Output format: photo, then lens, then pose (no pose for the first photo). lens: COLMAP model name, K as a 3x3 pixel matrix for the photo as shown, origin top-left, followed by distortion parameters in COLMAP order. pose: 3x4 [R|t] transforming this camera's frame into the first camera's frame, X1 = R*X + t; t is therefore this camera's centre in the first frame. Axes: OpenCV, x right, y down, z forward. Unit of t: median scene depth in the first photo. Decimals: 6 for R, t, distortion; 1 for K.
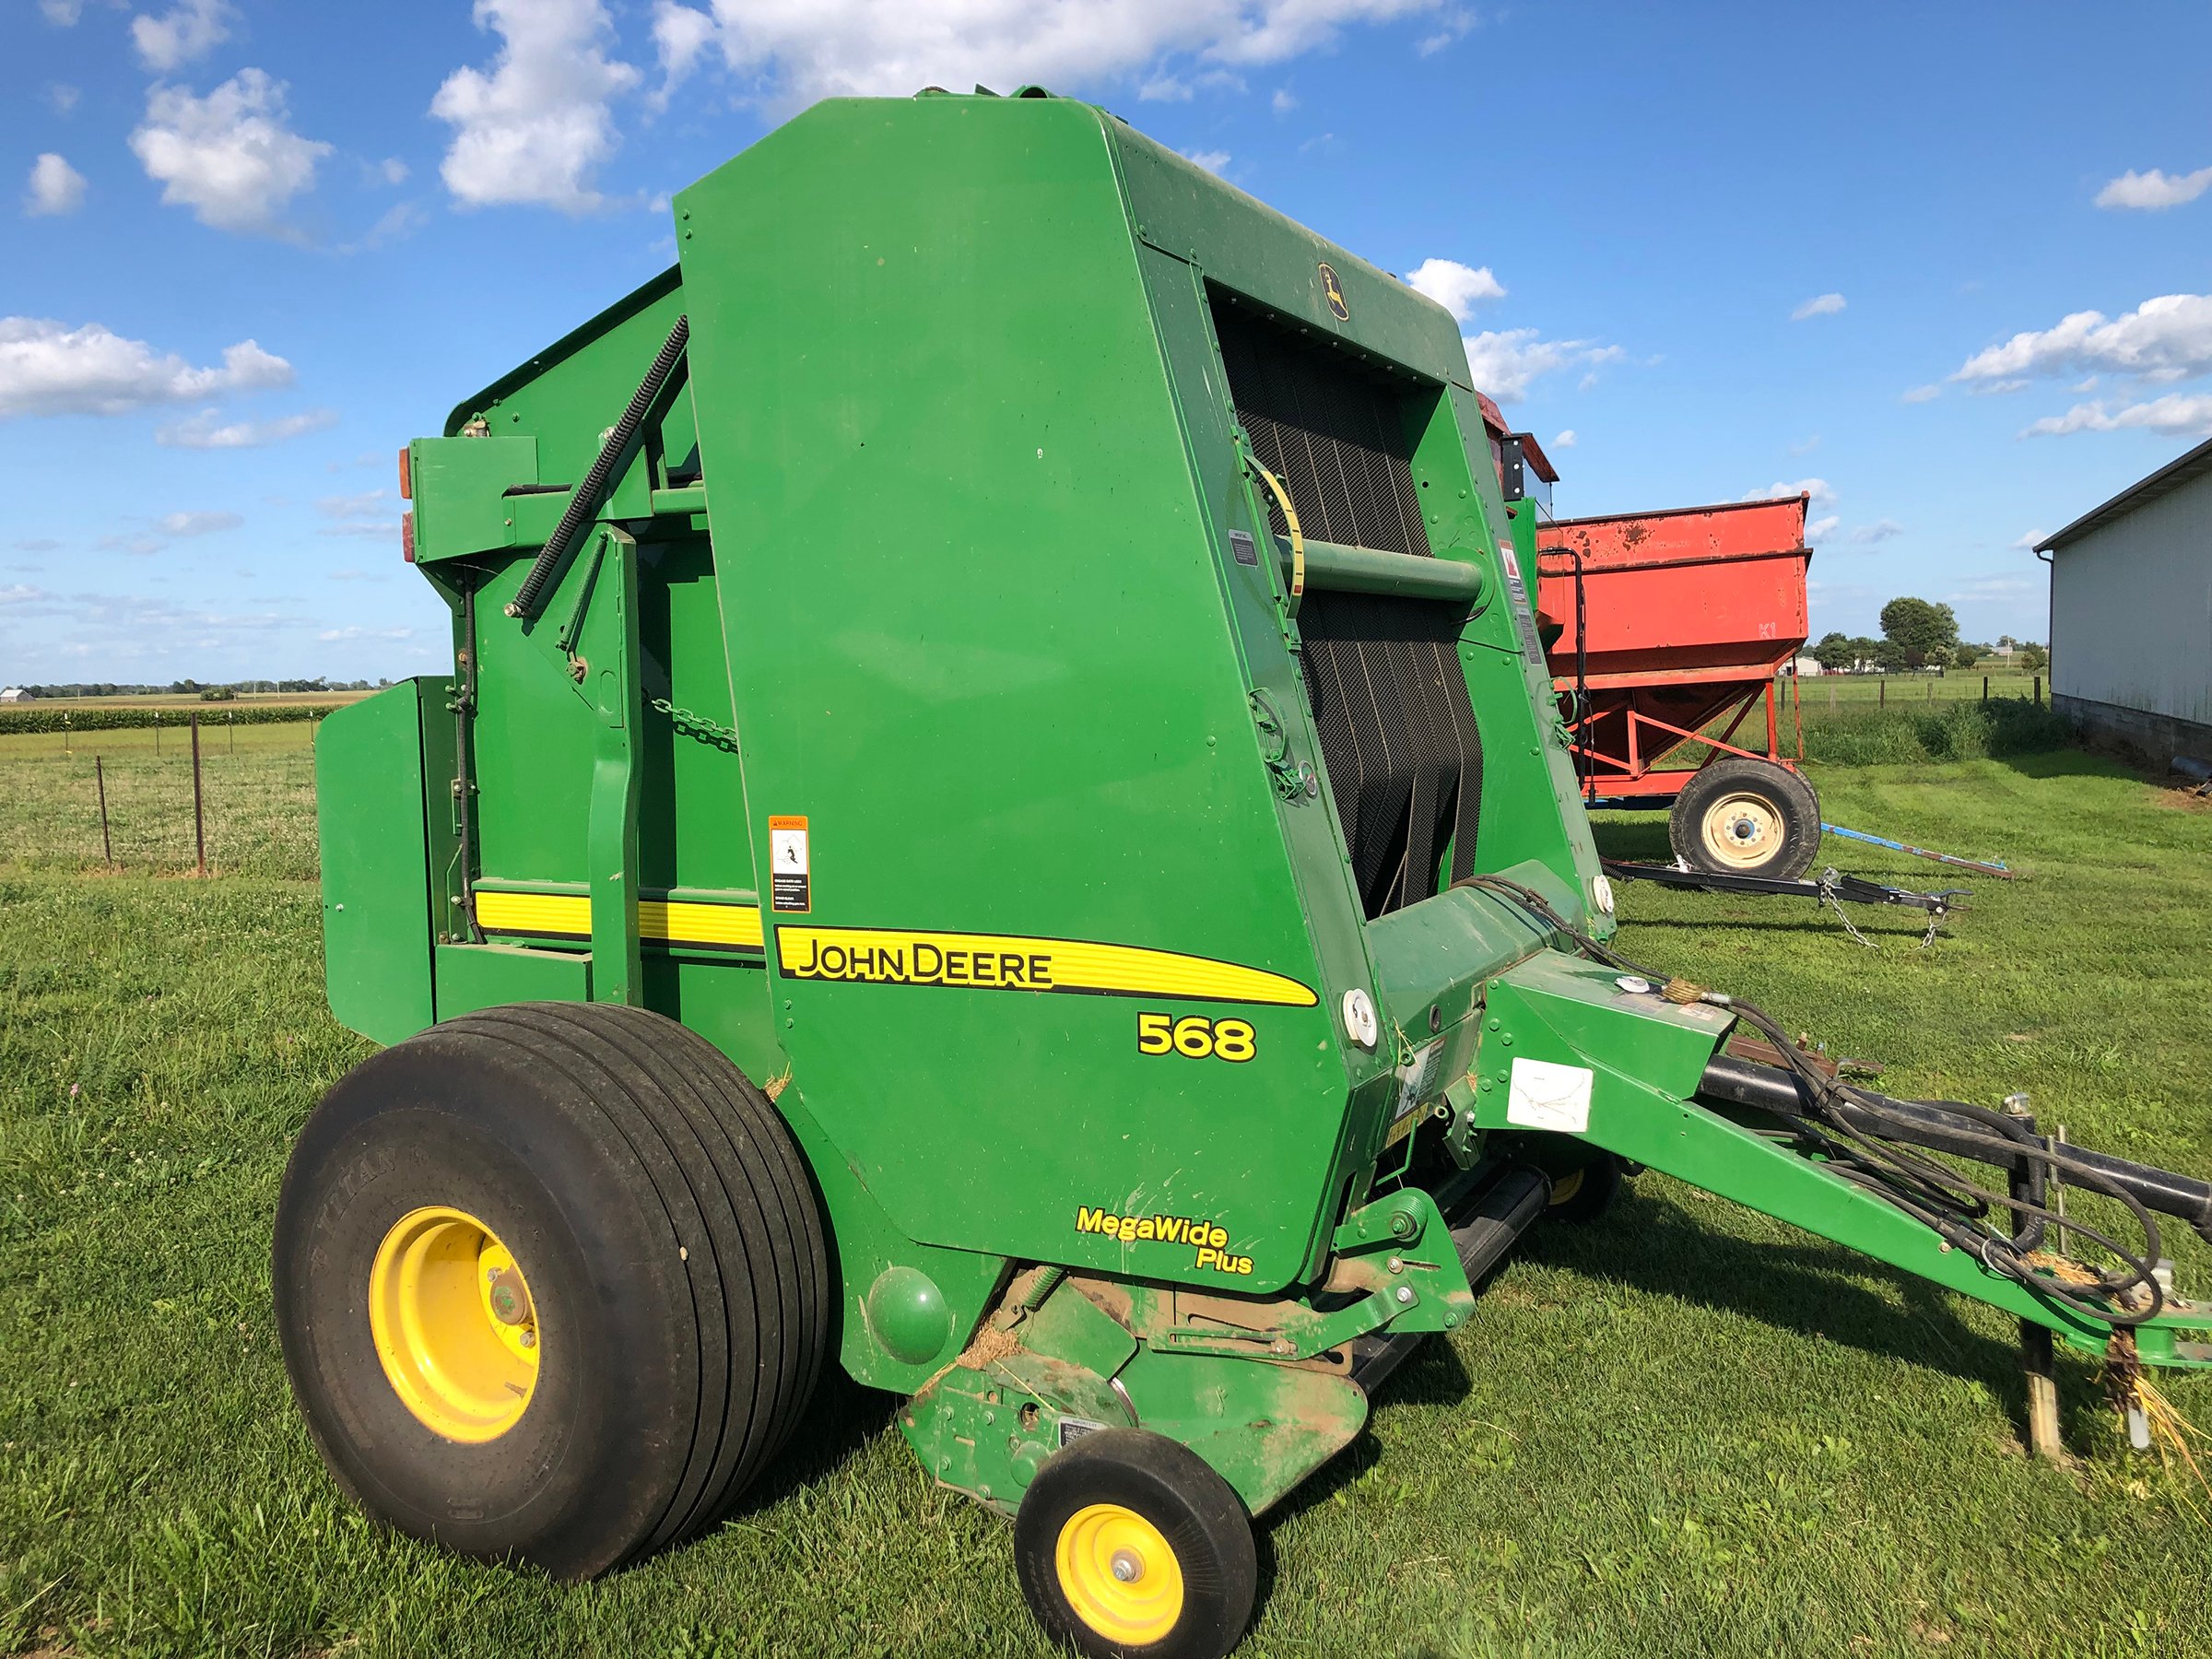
lens RADIAL K [[1889.9, 0, 1105.5], [0, 1889.9, 767.0], [0, 0, 1]] dist [0.035992, -0.009880]
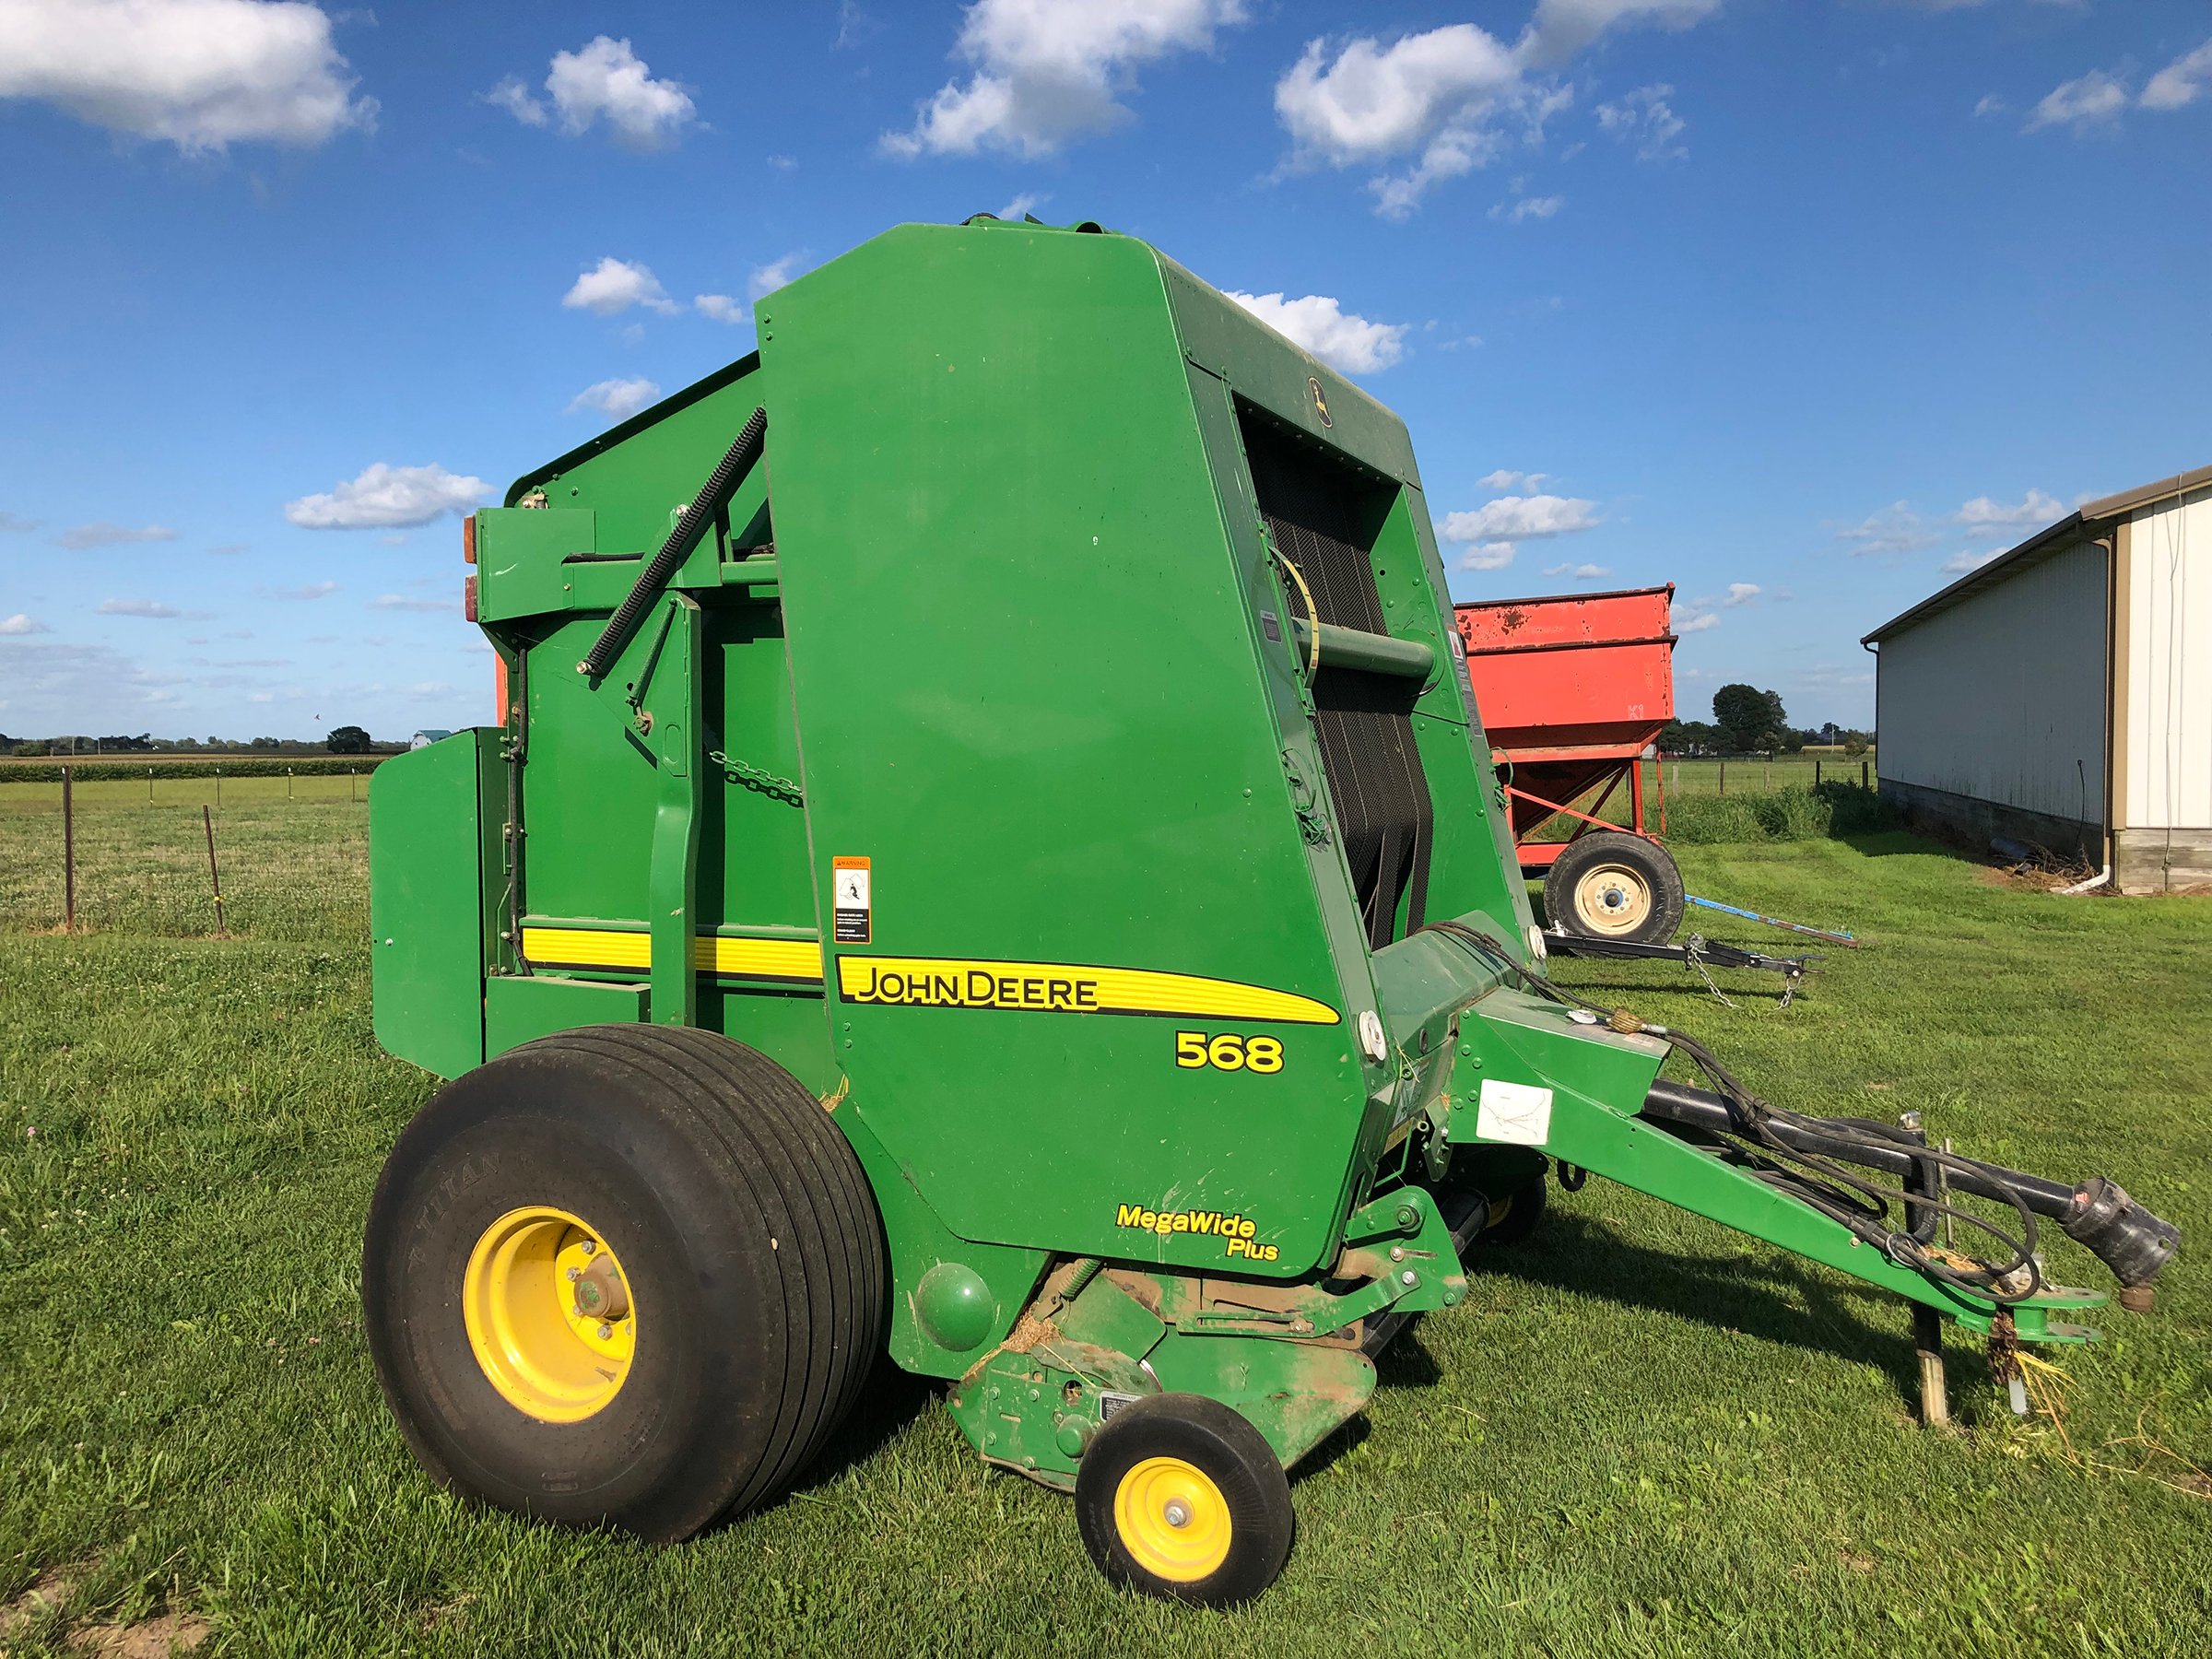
lens RADIAL K [[1889.9, 0, 1105.5], [0, 1889.9, 767.0], [0, 0, 1]] dist [0.035992, -0.009880]
pose [[0.996753, 0.016592, 0.078792, -0.108264], [-0.013585, 0.999164, -0.038547, 0.014210], [-0.079365, 0.037352, 0.996146, -0.125982]]
